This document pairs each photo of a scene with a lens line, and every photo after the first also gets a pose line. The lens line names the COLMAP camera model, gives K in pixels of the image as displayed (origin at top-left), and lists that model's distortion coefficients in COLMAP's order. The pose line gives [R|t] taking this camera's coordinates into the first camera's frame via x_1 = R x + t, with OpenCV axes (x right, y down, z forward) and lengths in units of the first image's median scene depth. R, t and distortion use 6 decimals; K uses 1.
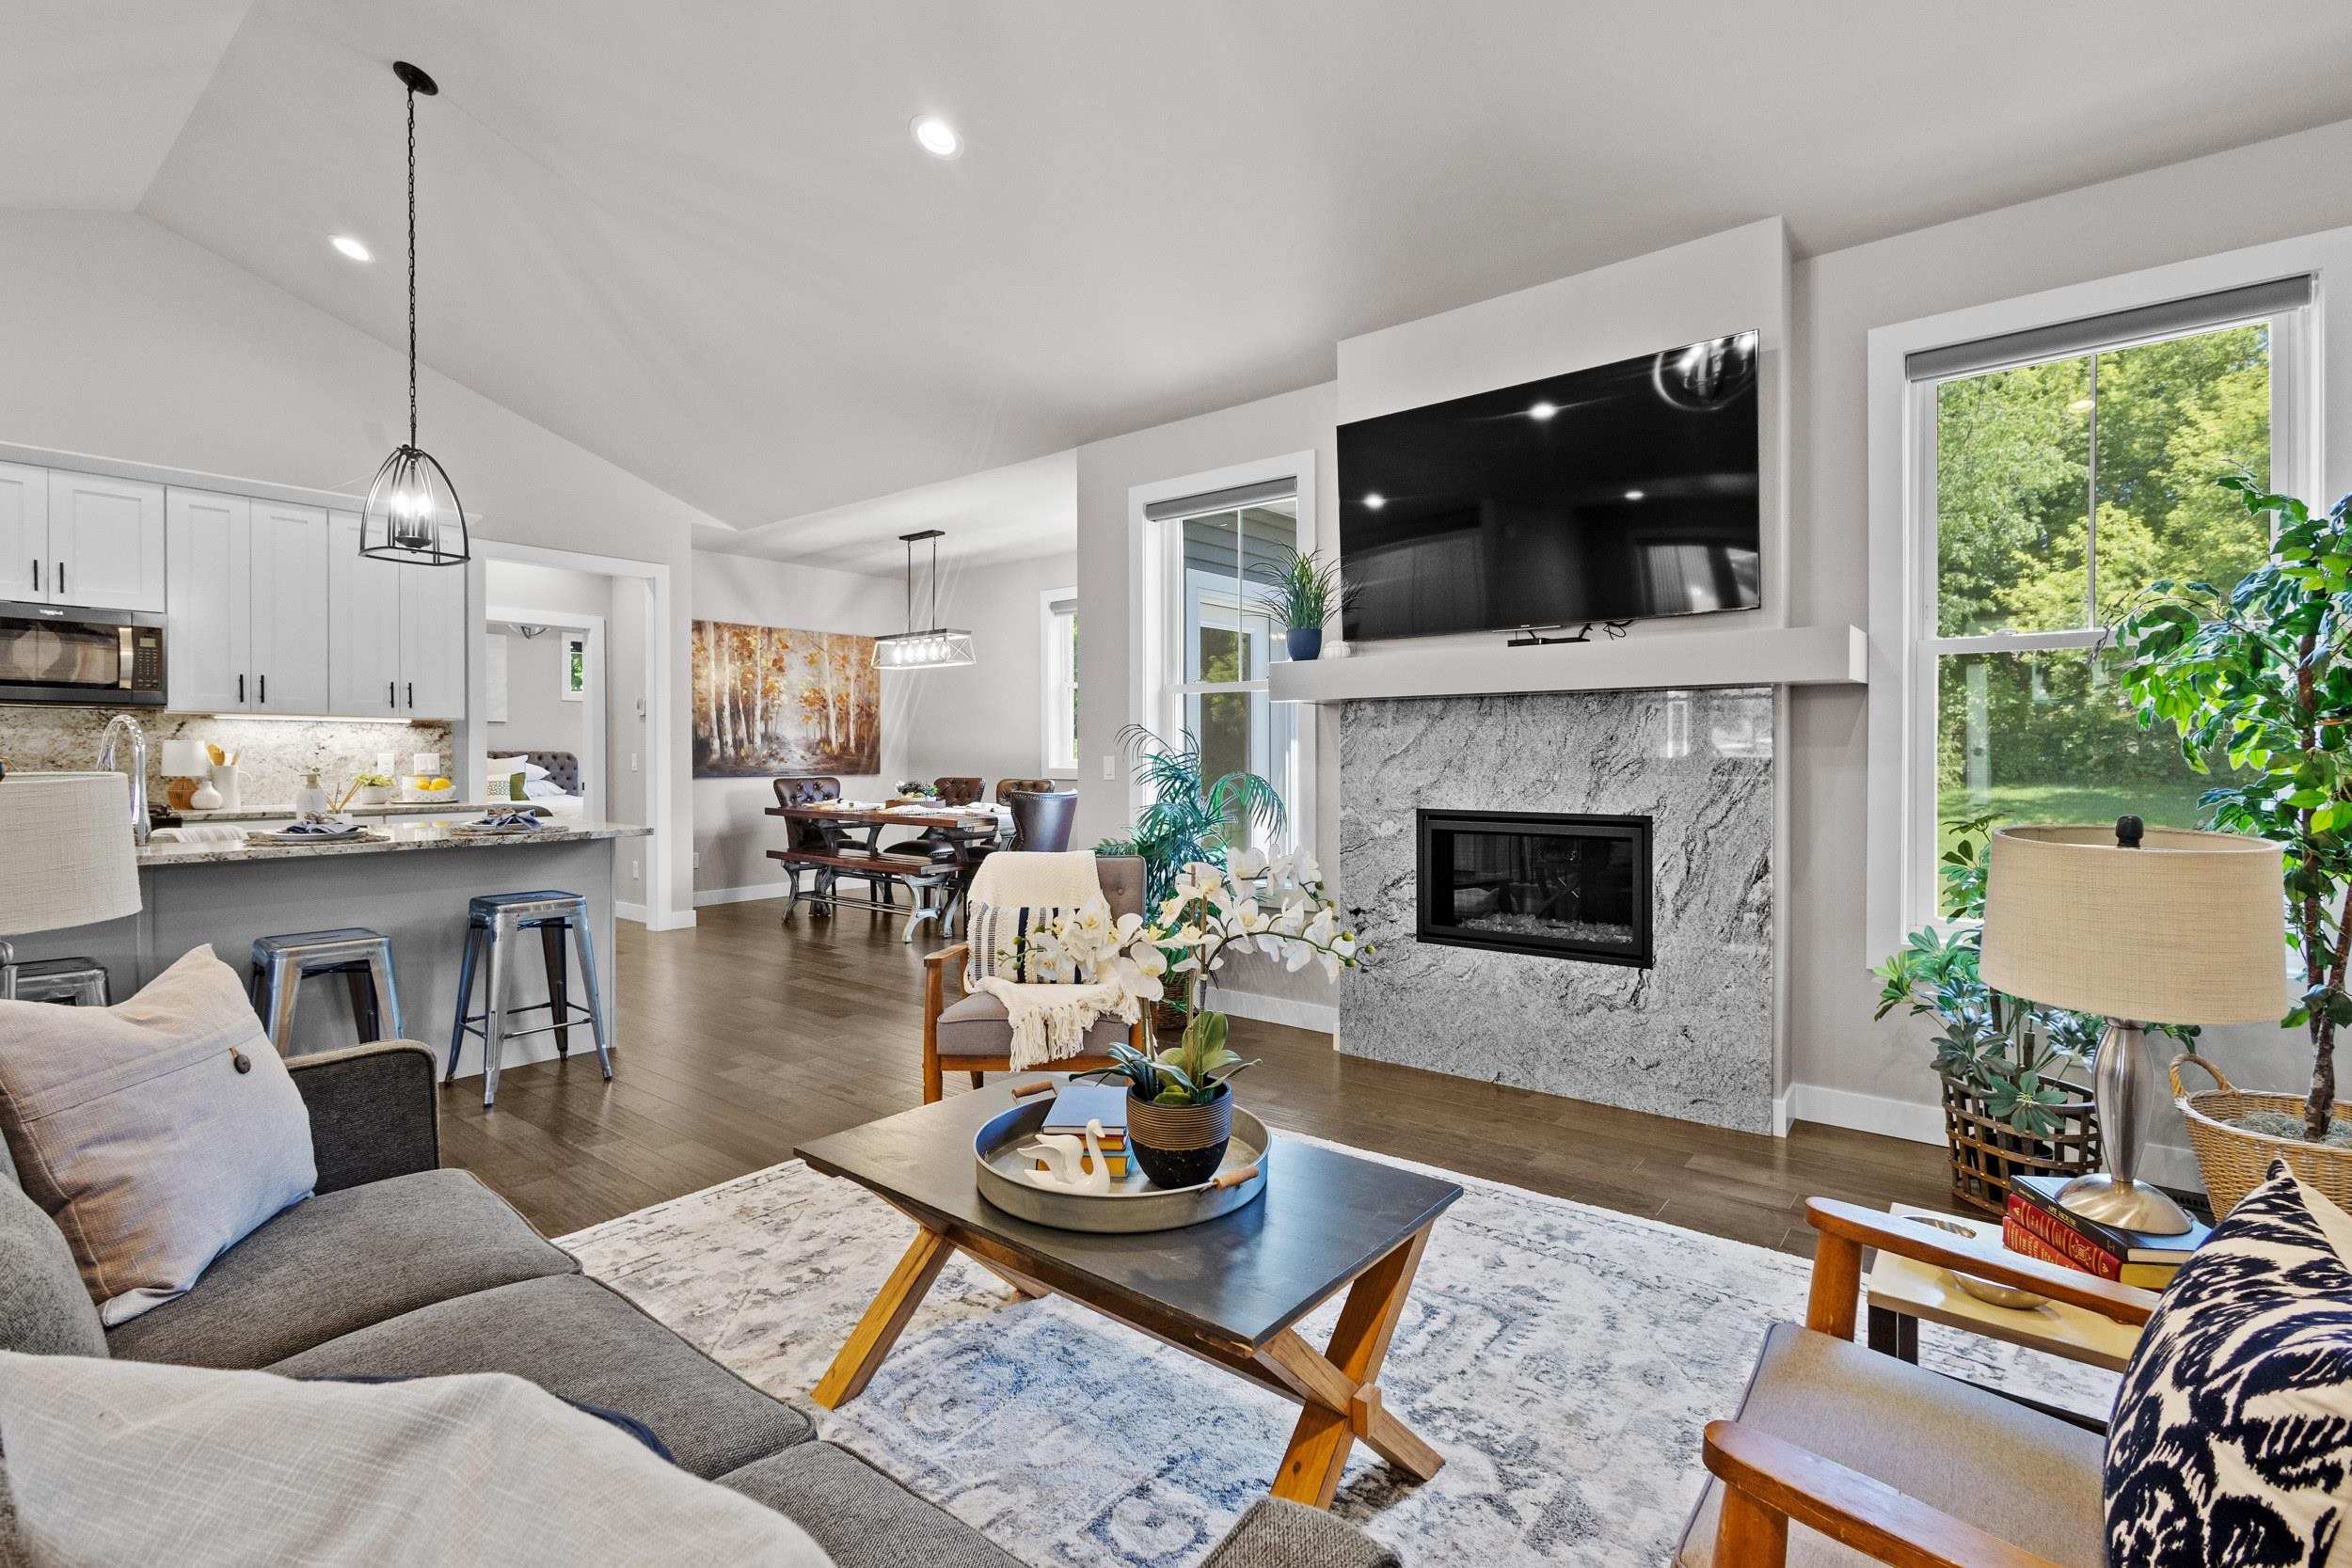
lens RADIAL K [[1084.6, 0, 1176.1], [0, 1084.6, 767.3], [0, 0, 1]] dist [0.009482, -0.002662]
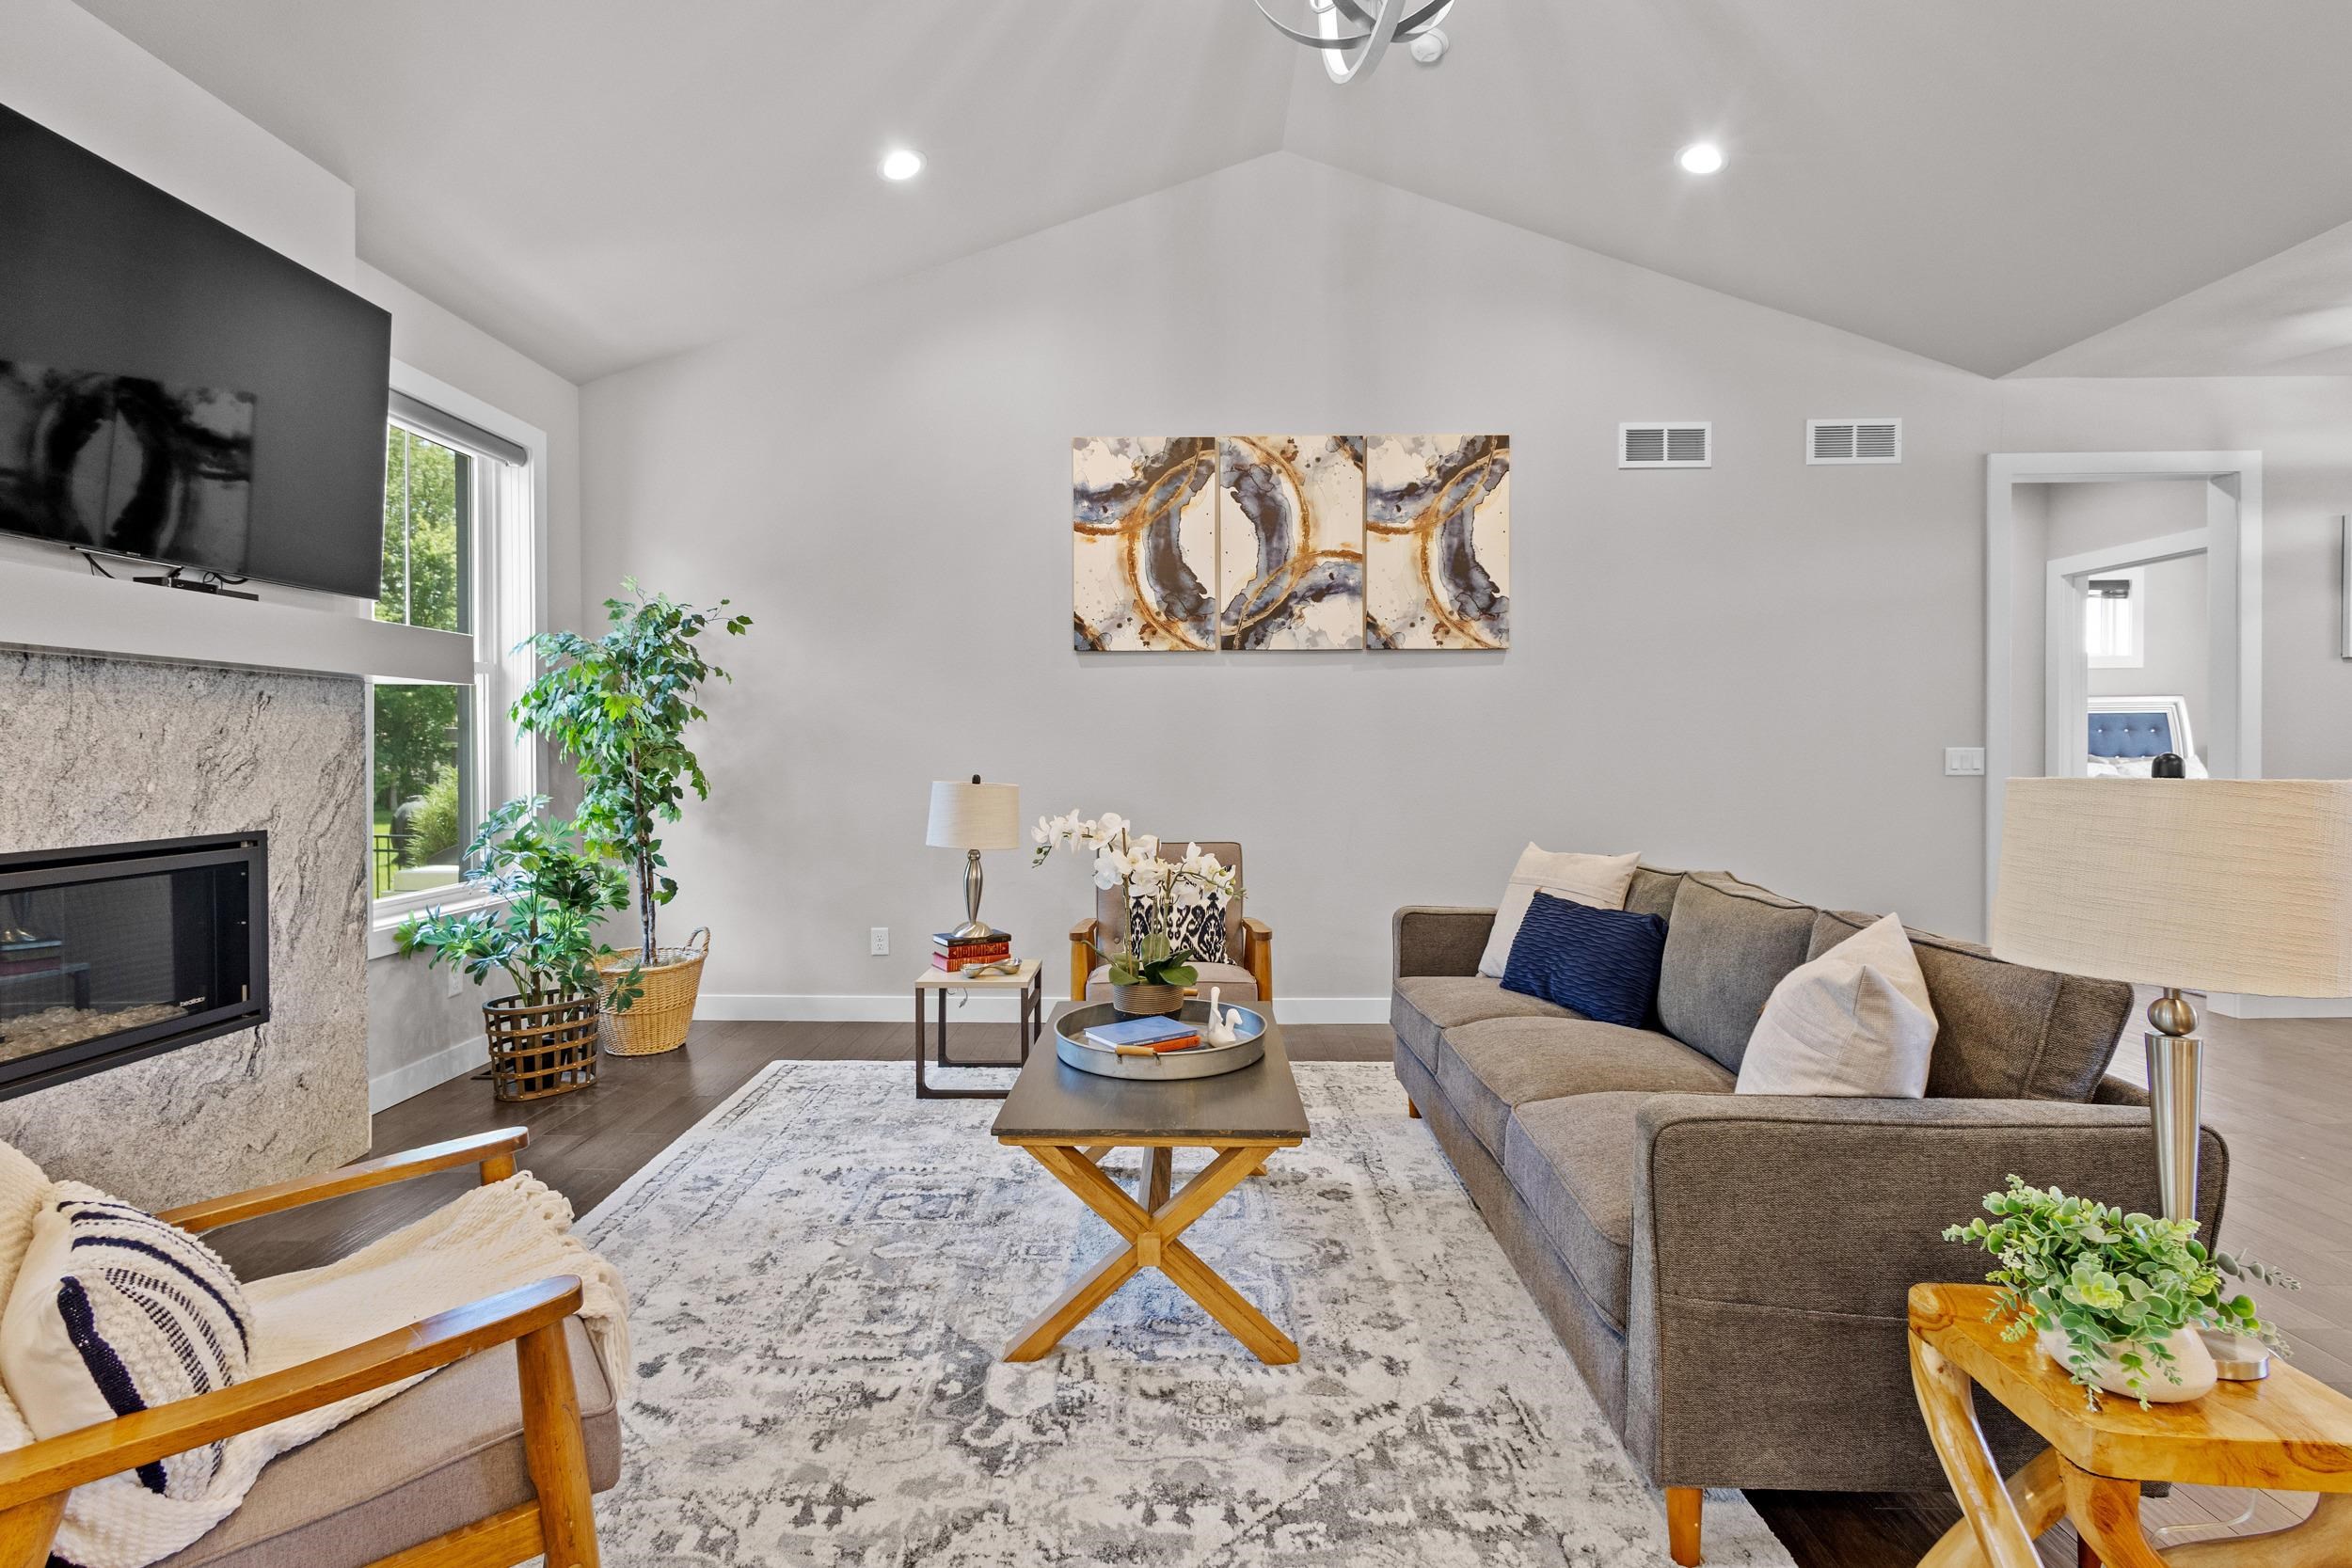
lens RADIAL K [[1084.6, 0, 1174.8], [0, 1084.6, 764.1], [0, 0, 1]] dist [0.009482, -0.002662]
pose [[-0.620401, -0.008298, 0.784241, -0.408146], [0.009809, 0.999784, 0.018339, -0.007853], [-0.784223, 0.019070, -0.620185, 0.657577]]
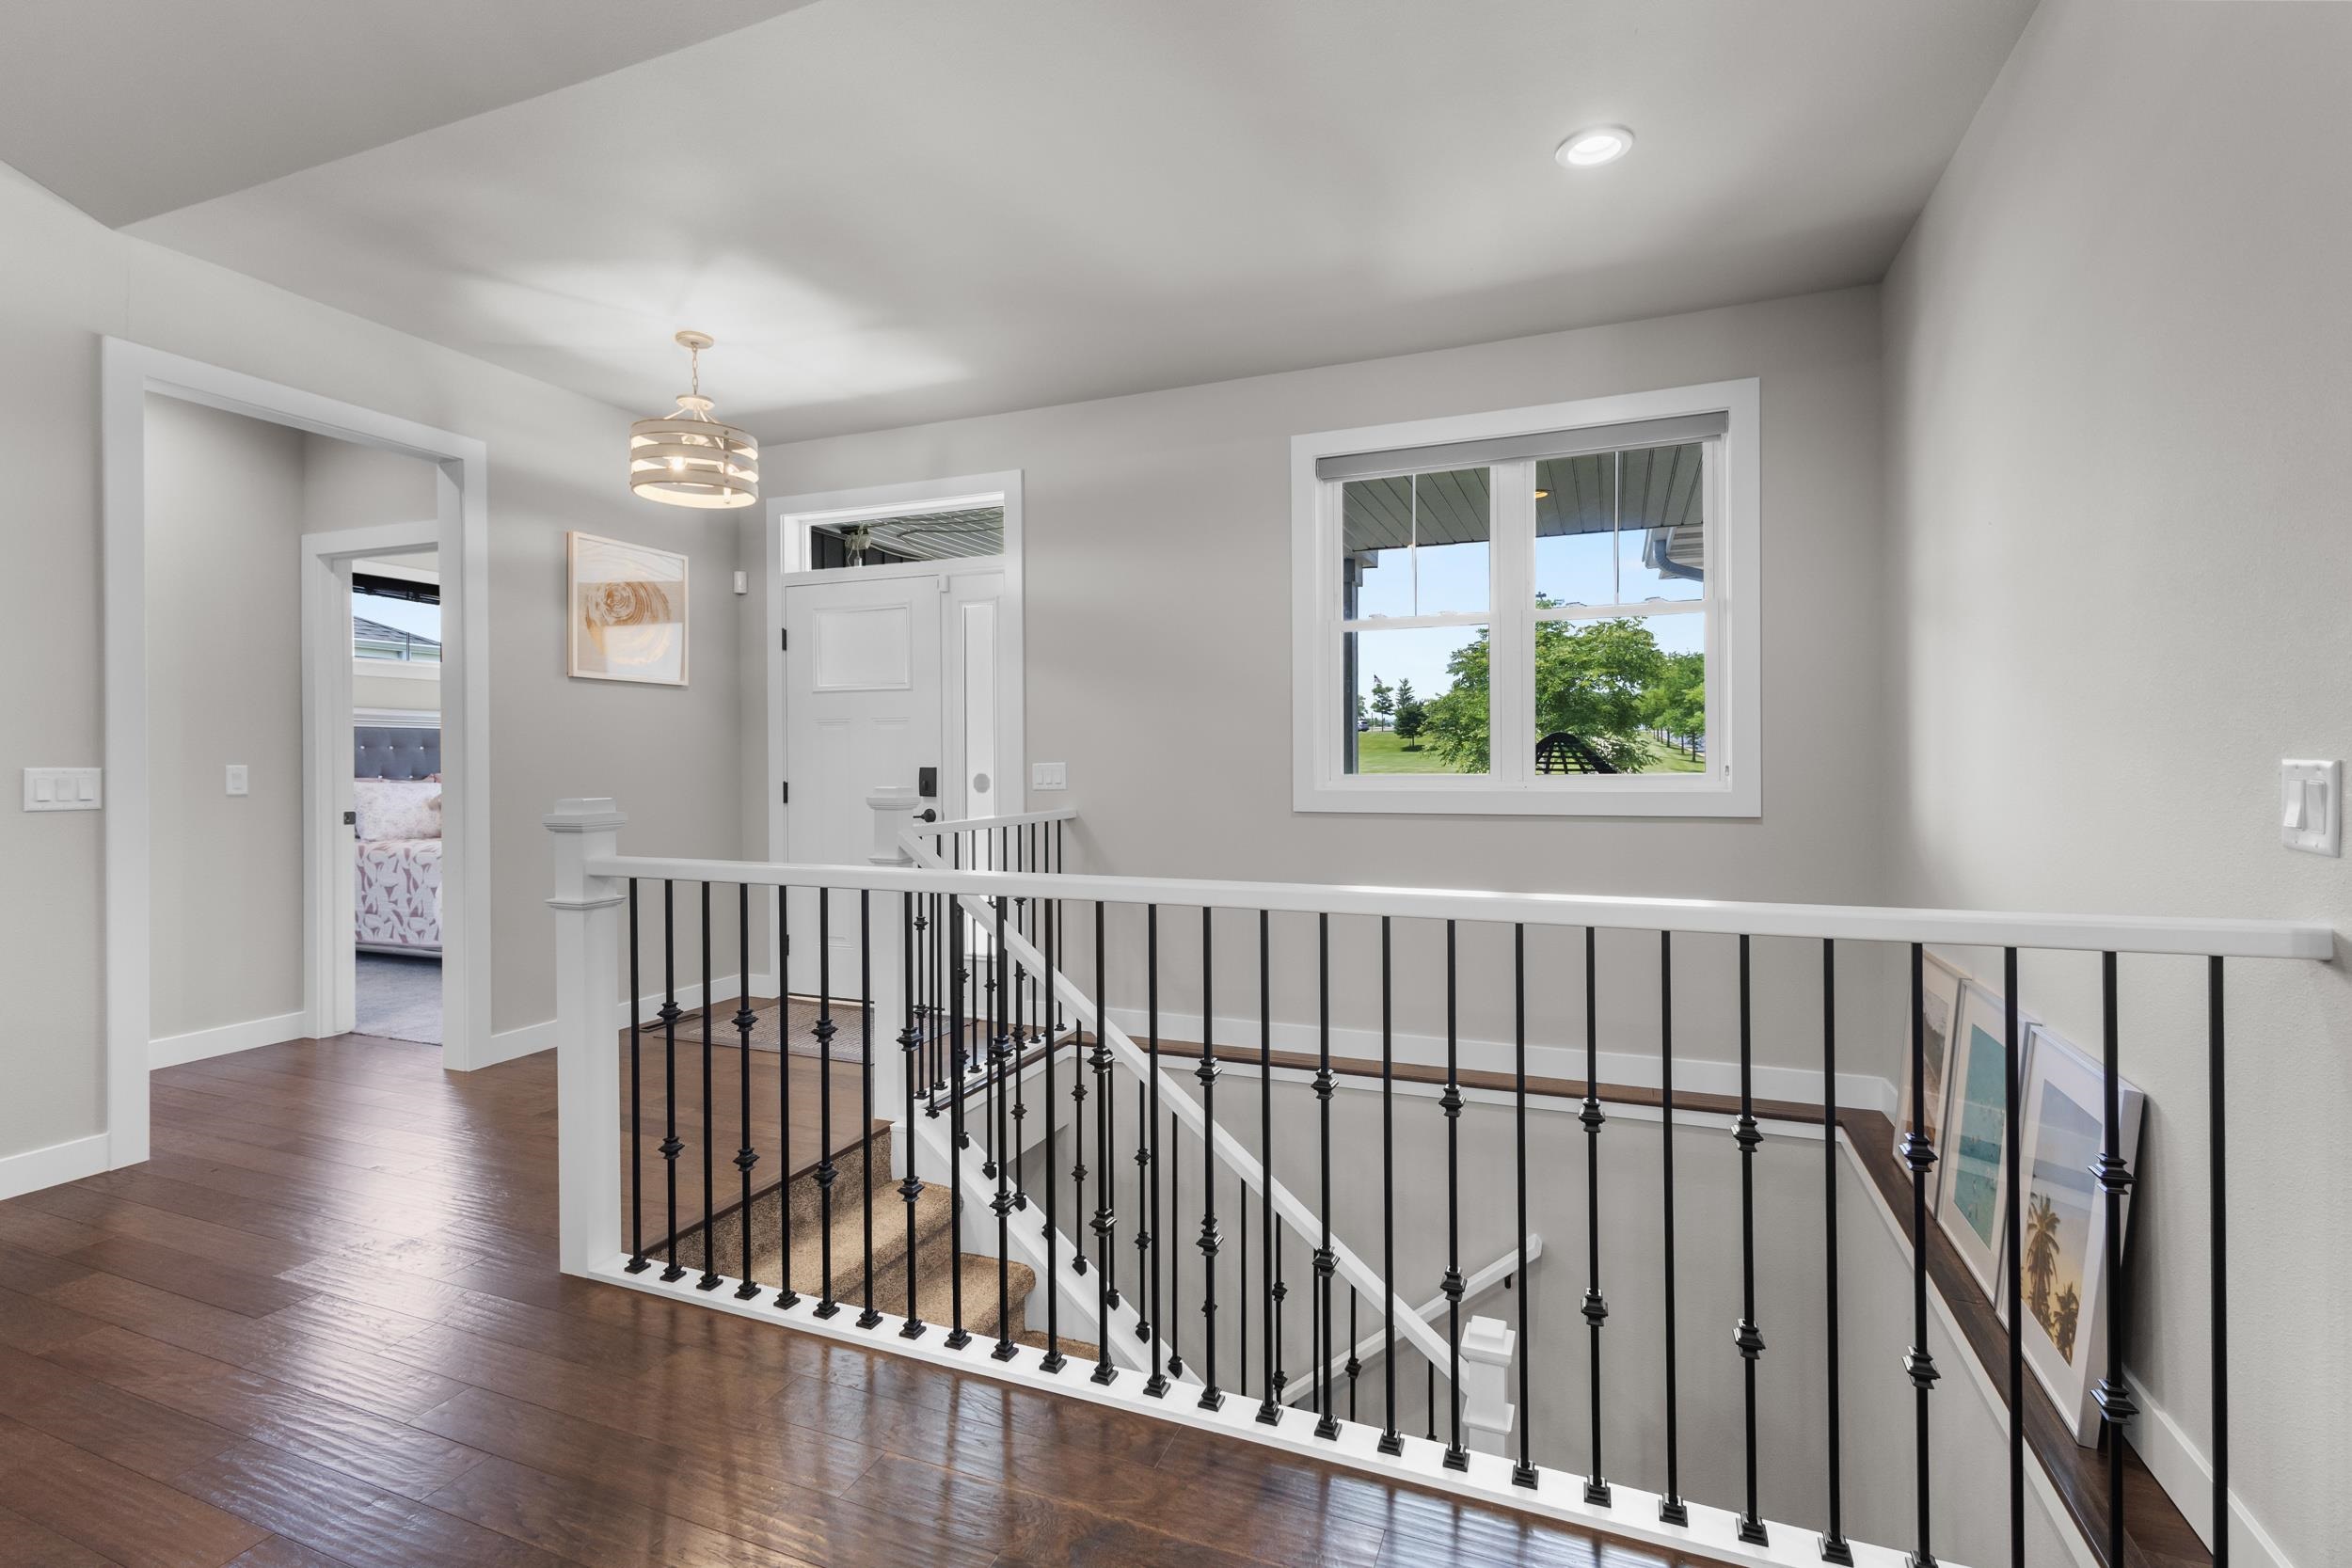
lens RADIAL K [[1084.6, 0, 1177.0], [0, 1084.6, 765.6], [0, 0, 1]] dist [0.009482, -0.002662]
pose [[-0.957536, 0.002232, -0.288305, -0.514050], [-0.000986, 0.999939, 0.011015, -0.007155], [0.288312, 0.010832, -0.957475, 0.339116]]
